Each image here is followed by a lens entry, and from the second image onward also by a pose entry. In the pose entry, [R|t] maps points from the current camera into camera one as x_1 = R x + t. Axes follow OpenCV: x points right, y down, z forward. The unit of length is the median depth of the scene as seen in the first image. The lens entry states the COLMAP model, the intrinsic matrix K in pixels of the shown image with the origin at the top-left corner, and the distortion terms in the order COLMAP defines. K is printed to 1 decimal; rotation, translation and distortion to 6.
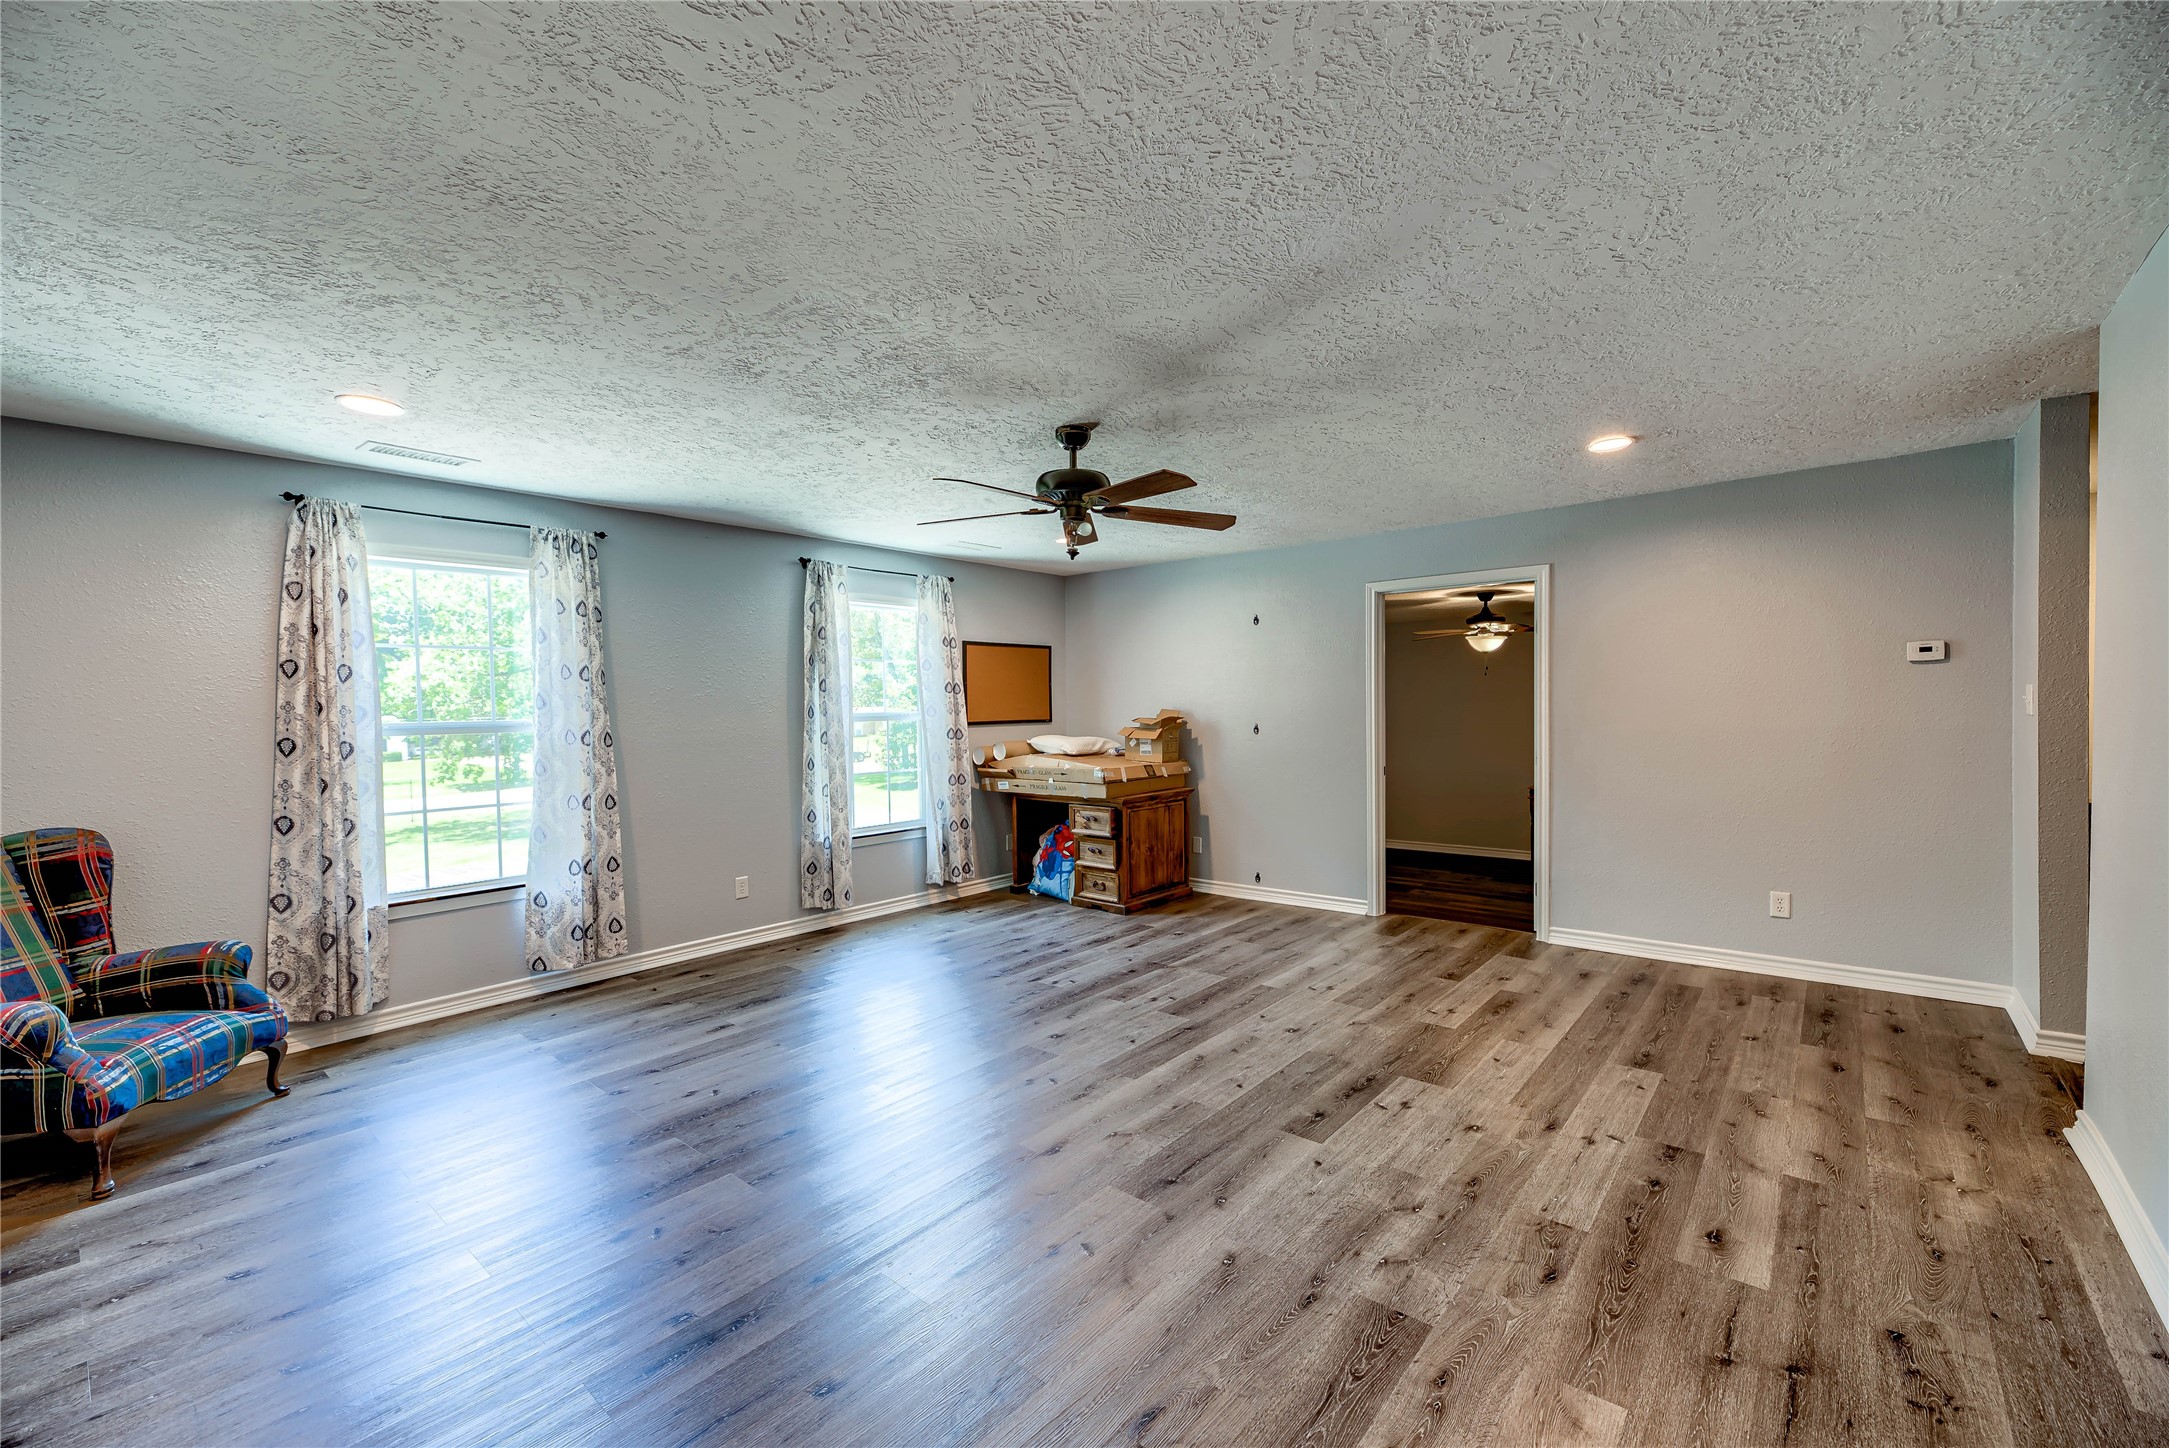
lens RADIAL K [[916.4, 0, 1105.8], [0, 916.4, 743.6], [0, 0, 1]] dist [0.012286, -0.000486]
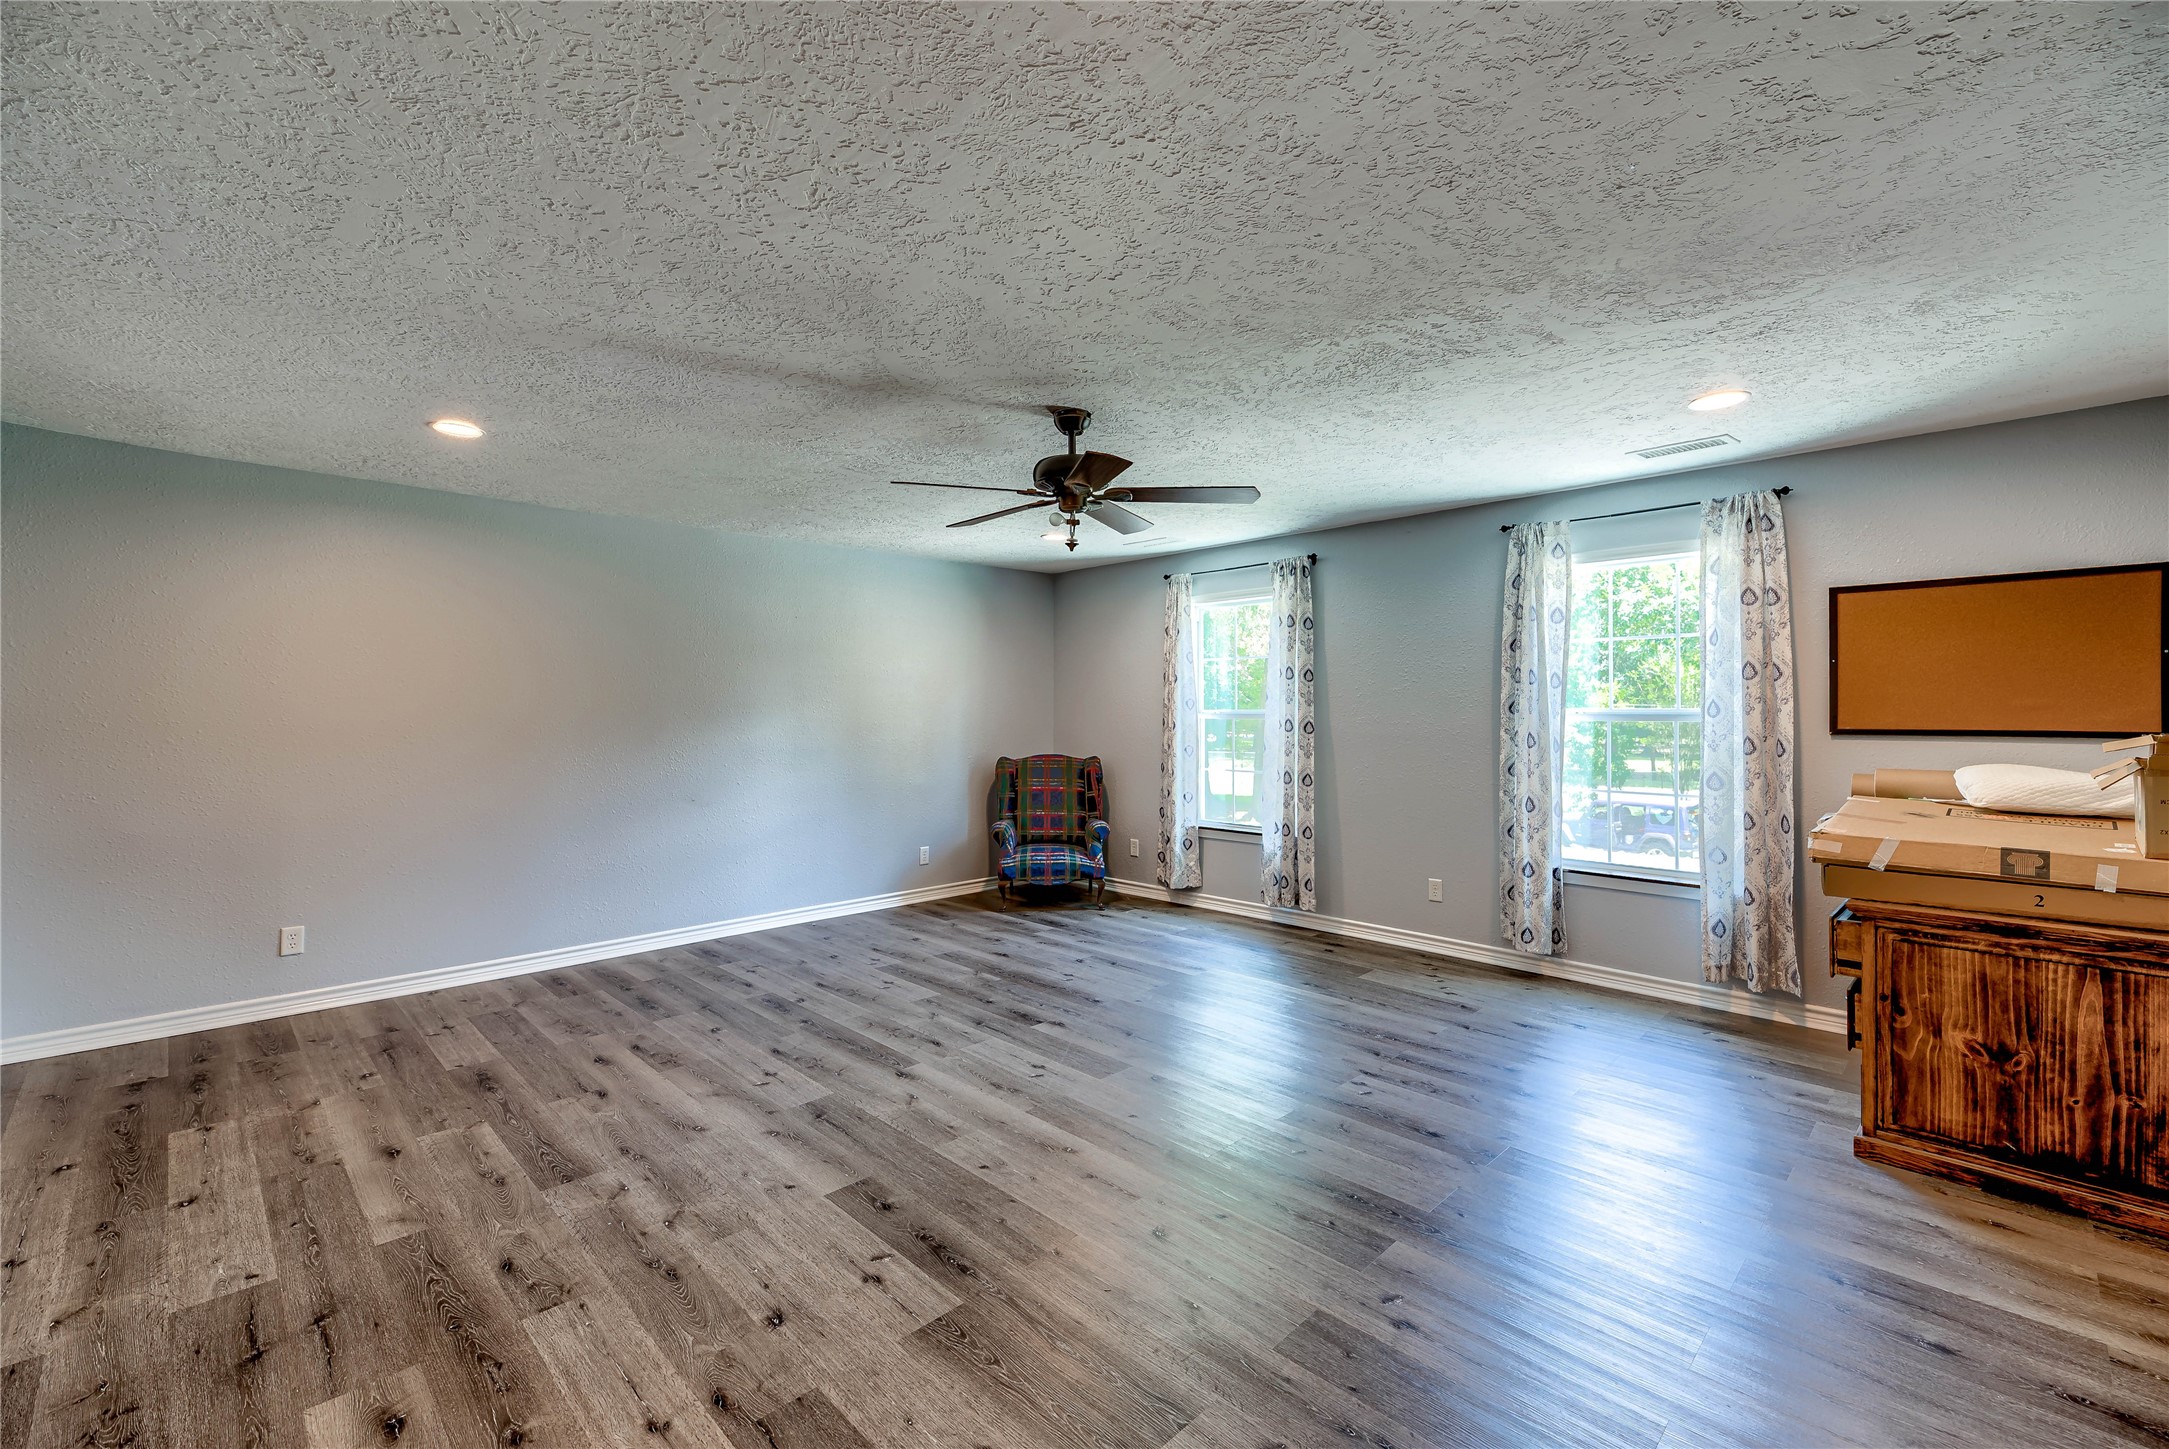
lens RADIAL K [[951.8, 0, 1084.5], [0, 951.8, 724.5], [0, 0, 1]] dist [0.014313, -0.000317]
pose [[-0.133070, 0.034973, -0.990489, 1.072090], [-0.036966, 0.998507, 0.040223, -0.070245], [0.990417, 0.041967, -0.131578, 1.307199]]
